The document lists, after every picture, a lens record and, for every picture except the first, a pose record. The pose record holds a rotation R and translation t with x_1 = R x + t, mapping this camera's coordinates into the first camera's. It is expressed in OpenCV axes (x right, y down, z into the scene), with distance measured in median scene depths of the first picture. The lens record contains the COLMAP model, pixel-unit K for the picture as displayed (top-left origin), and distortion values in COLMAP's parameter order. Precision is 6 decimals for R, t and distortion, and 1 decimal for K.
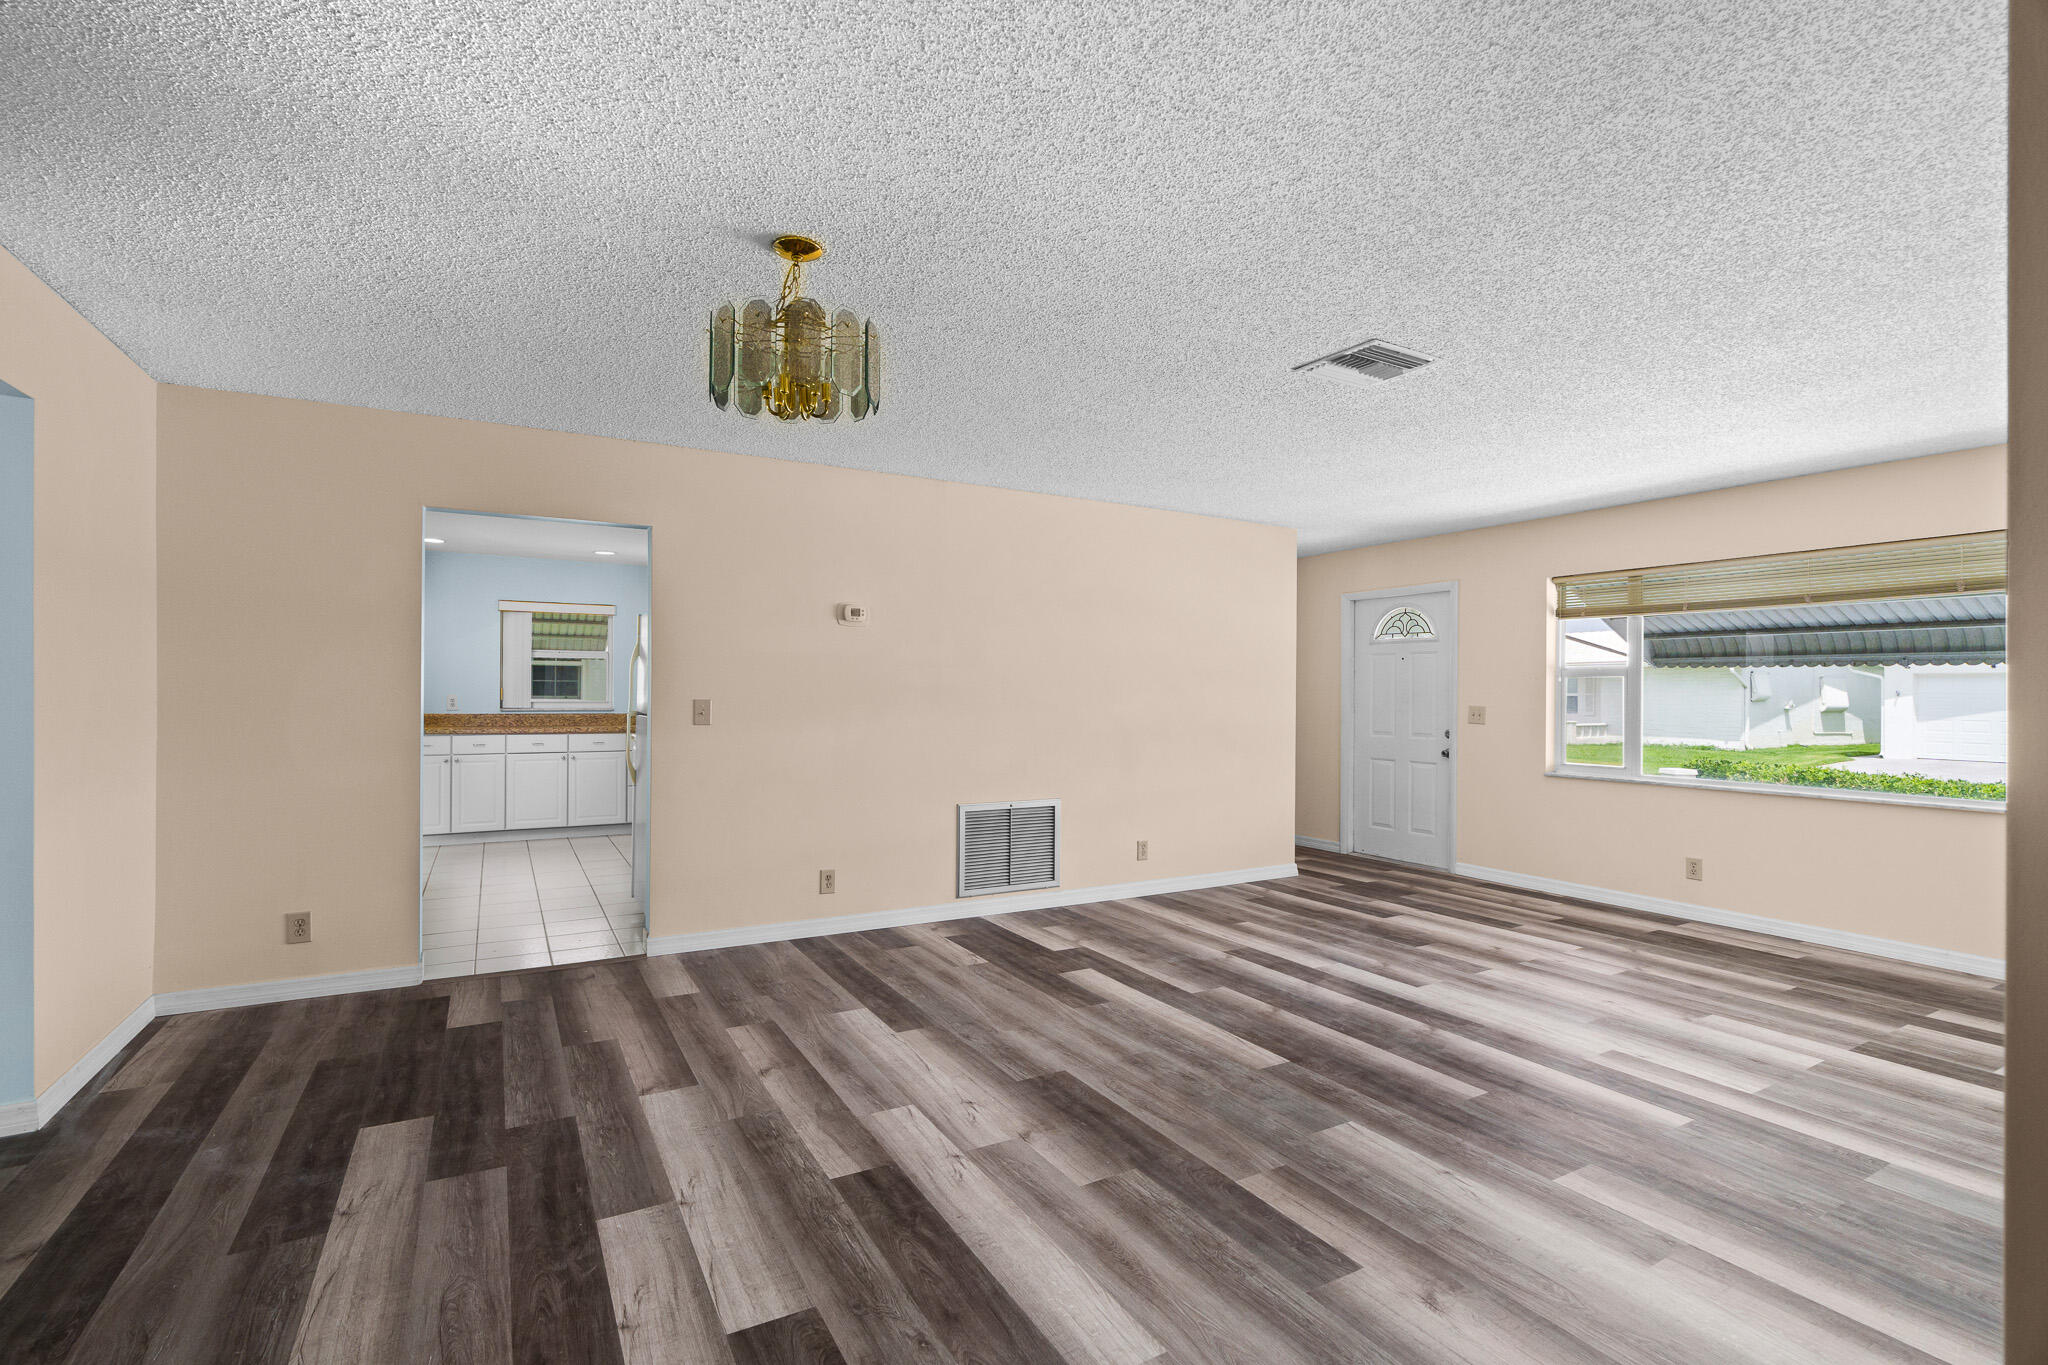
lens RADIAL K [[929.0, 0, 1024.0], [0, 929.0, 682.5], [0, 0, 1]] dist [-0.002493, 0.000660]
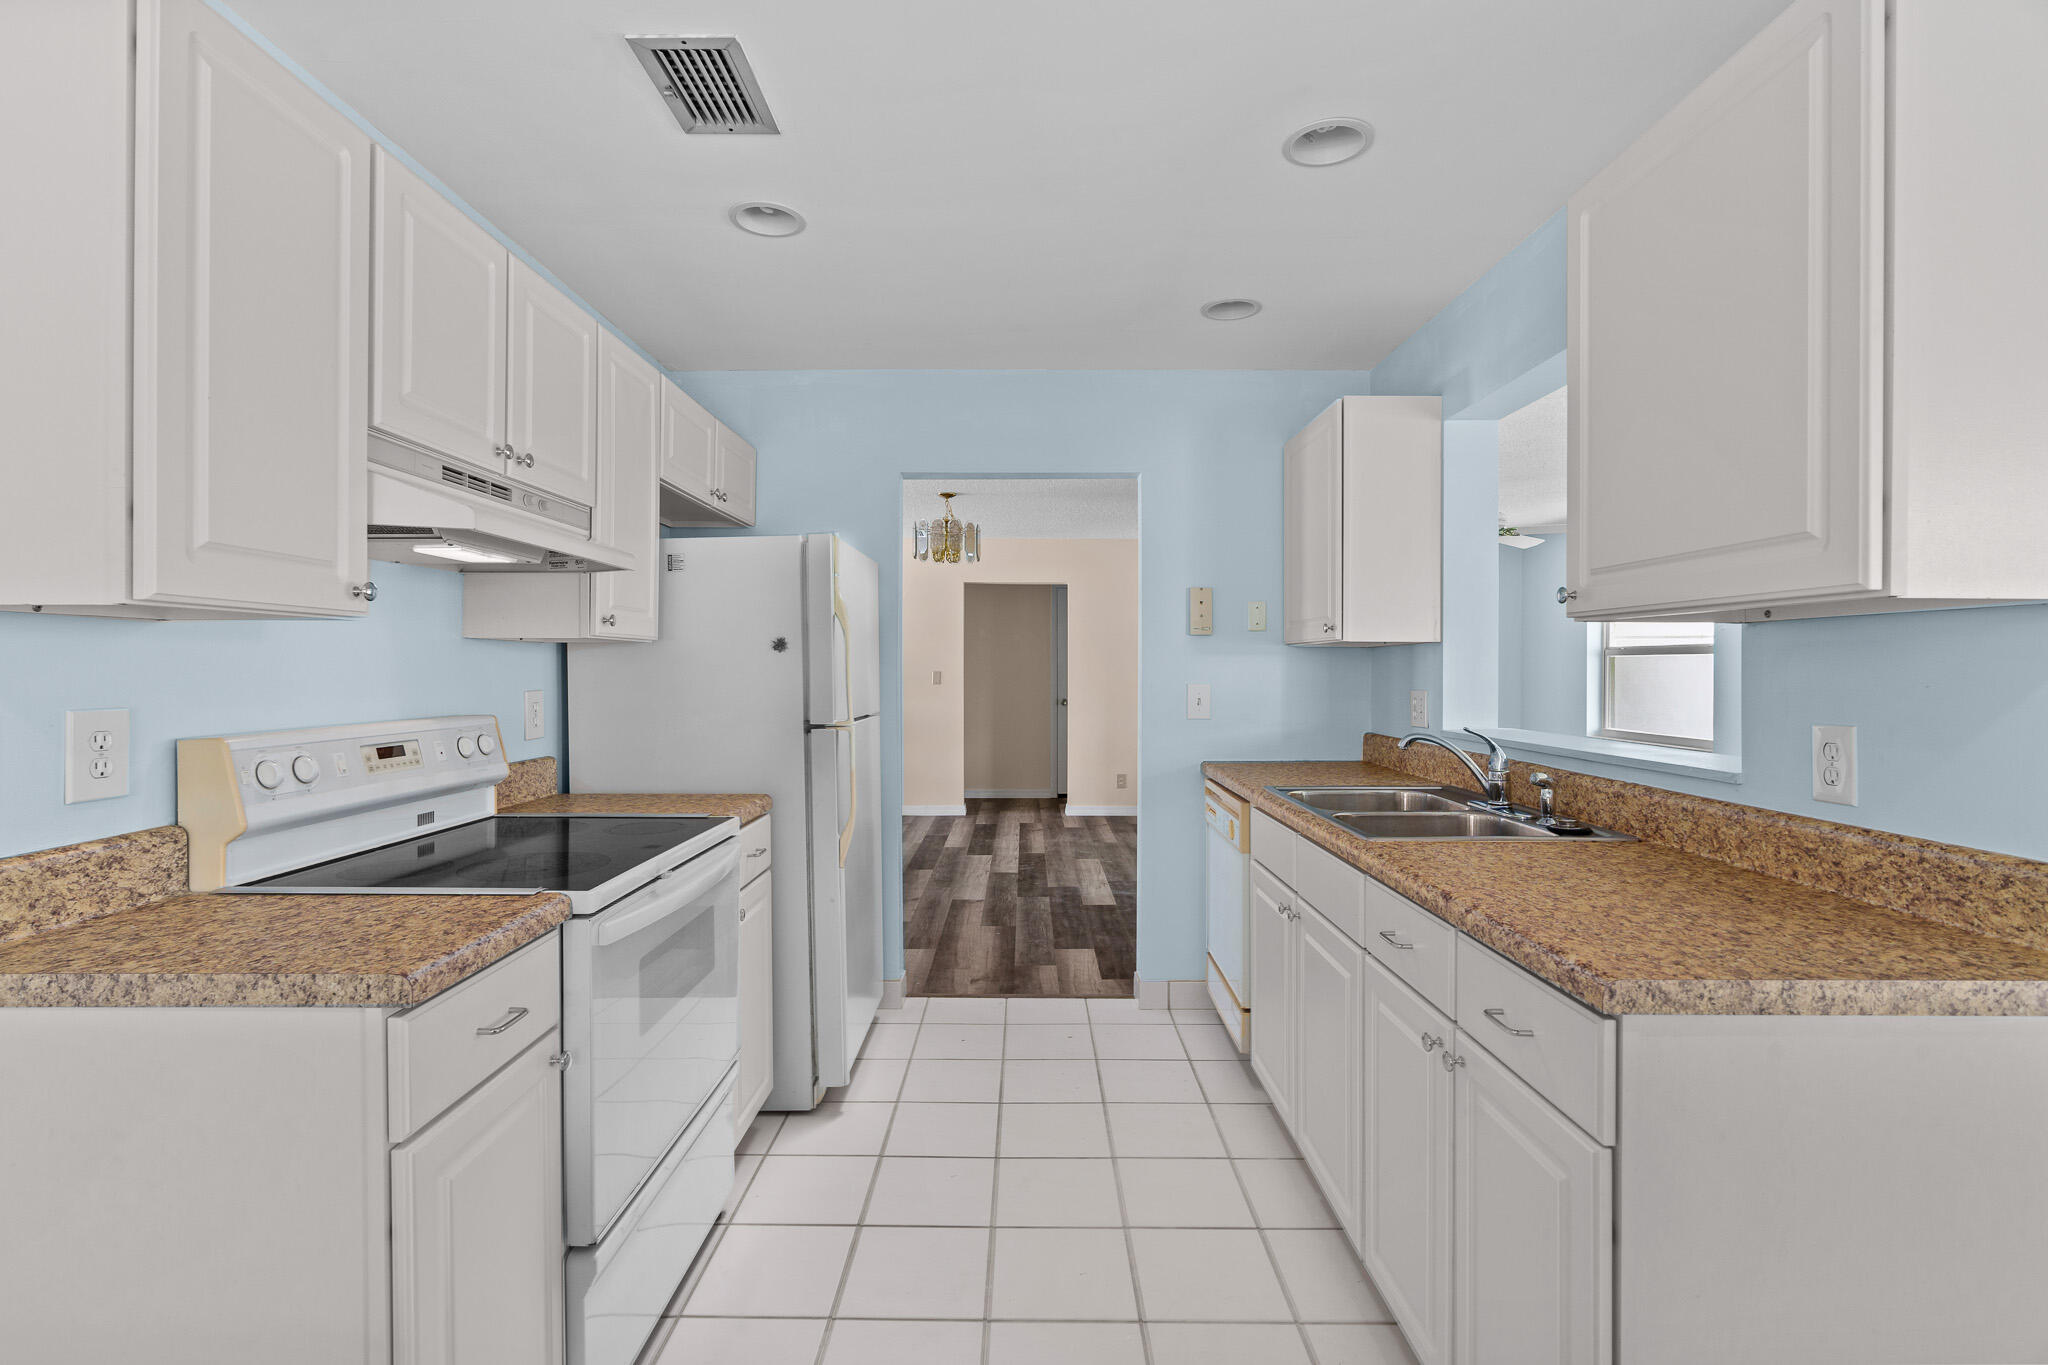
lens RADIAL K [[929.0, 0, 1024.0], [0, 929.0, 682.5], [0, 0, 1]] dist [-0.002493, 0.000660]
pose [[-0.866460, -0.008587, 0.499172, -1.002671], [-0.005075, 0.999952, 0.008393, 0.007988], [-0.499220, 0.004739, -0.866462, 1.835294]]
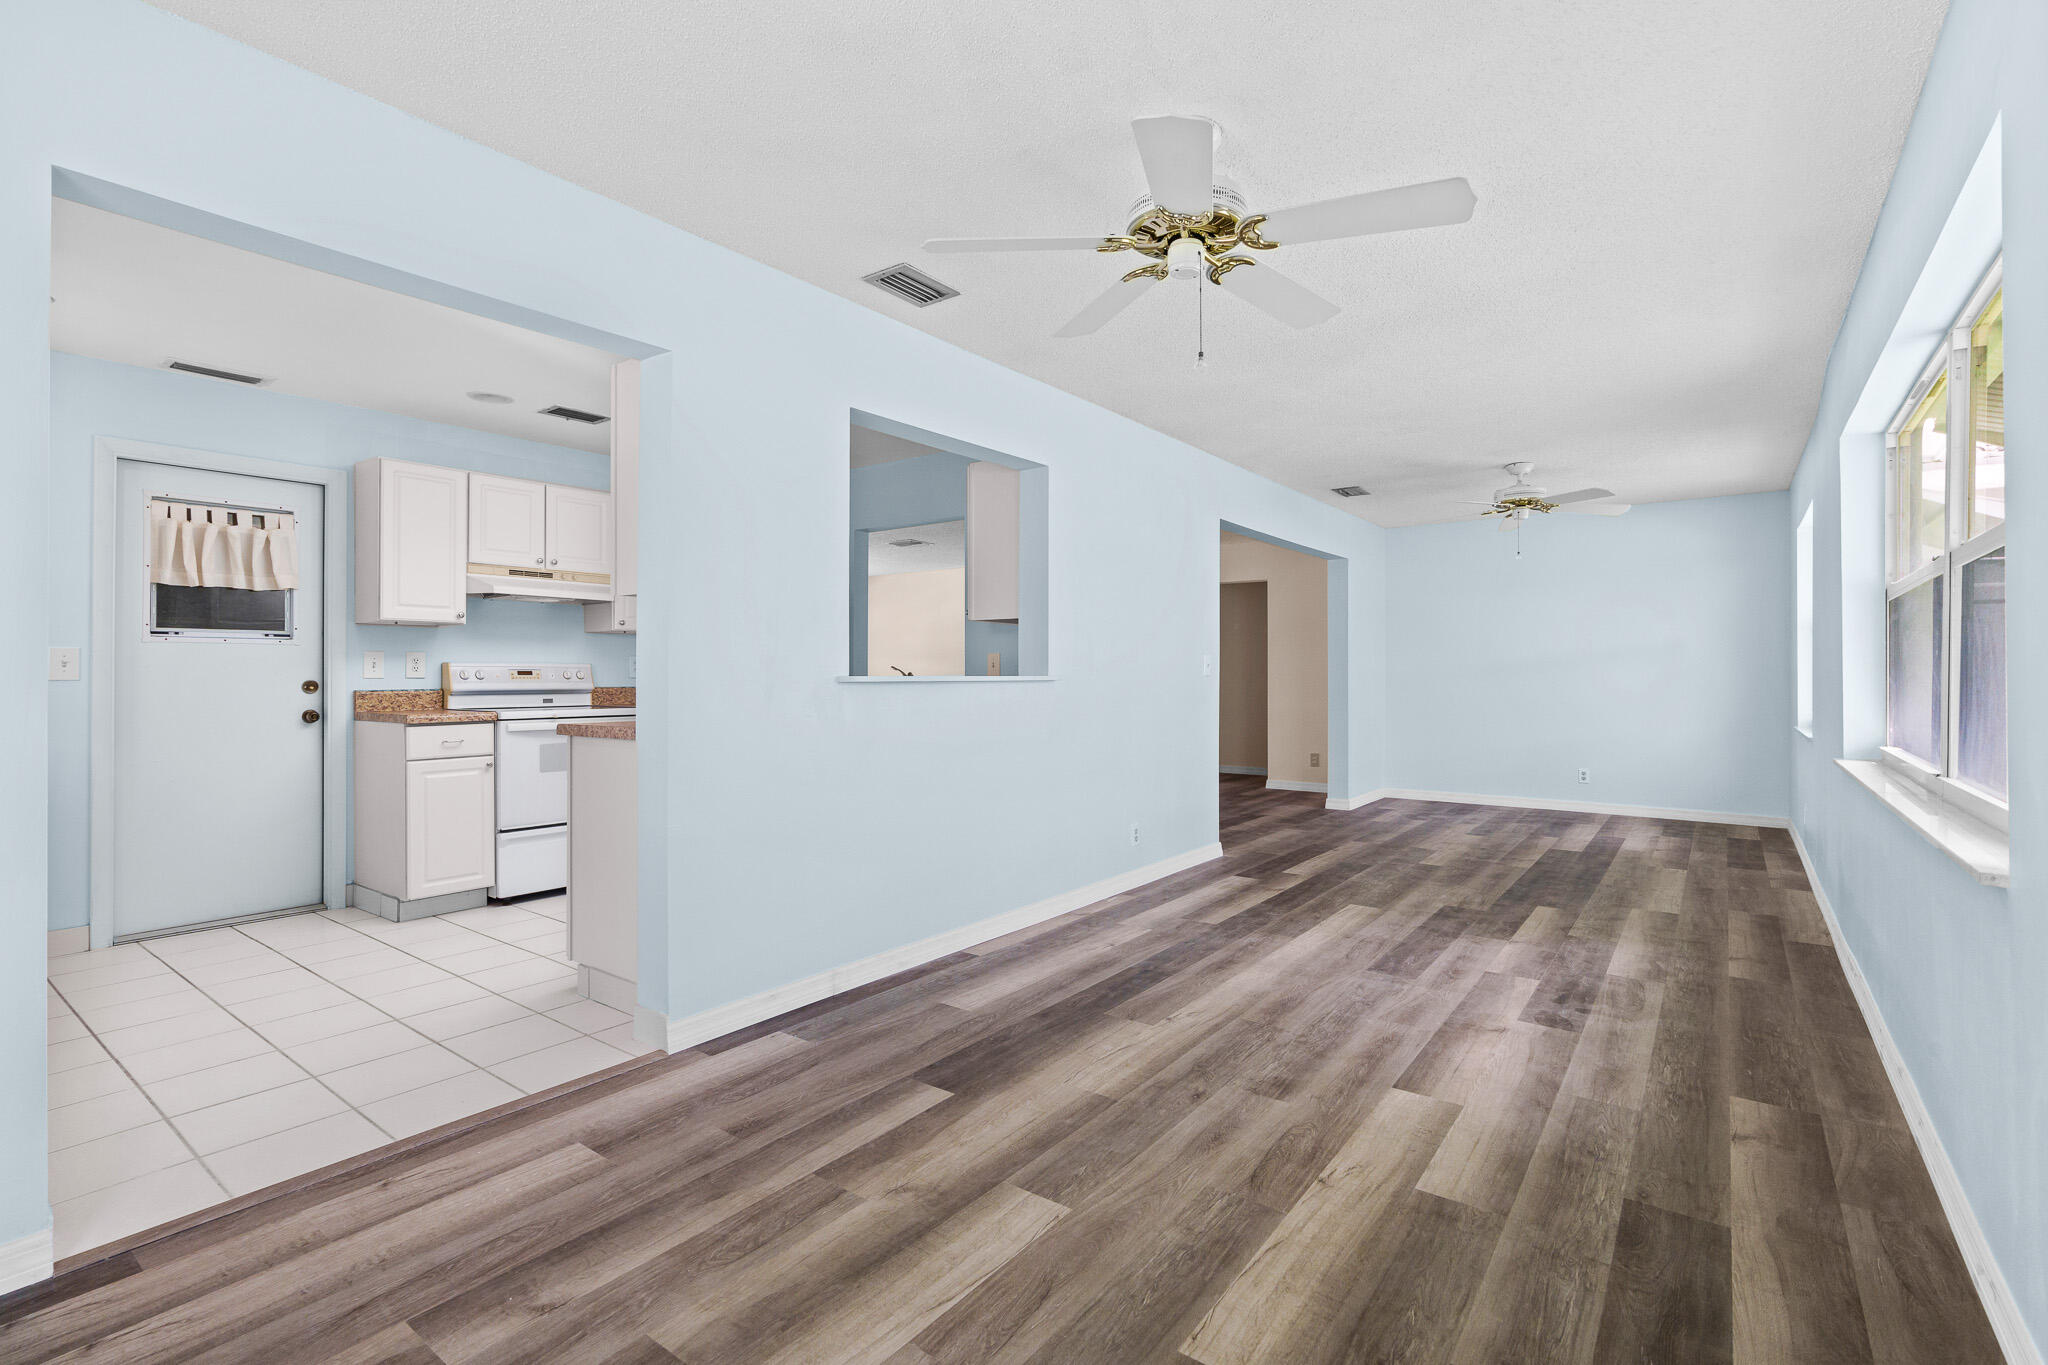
lens RADIAL K [[929.0, 0, 1024.0], [0, 929.0, 682.5], [0, 0, 1]] dist [-0.002493, 0.000660]
pose [[-0.391769, -0.016294, 0.919919, -1.915582], [-0.013710, 0.999836, 0.011871, 0.036275], [-0.919961, -0.007962, -0.391928, 1.466848]]
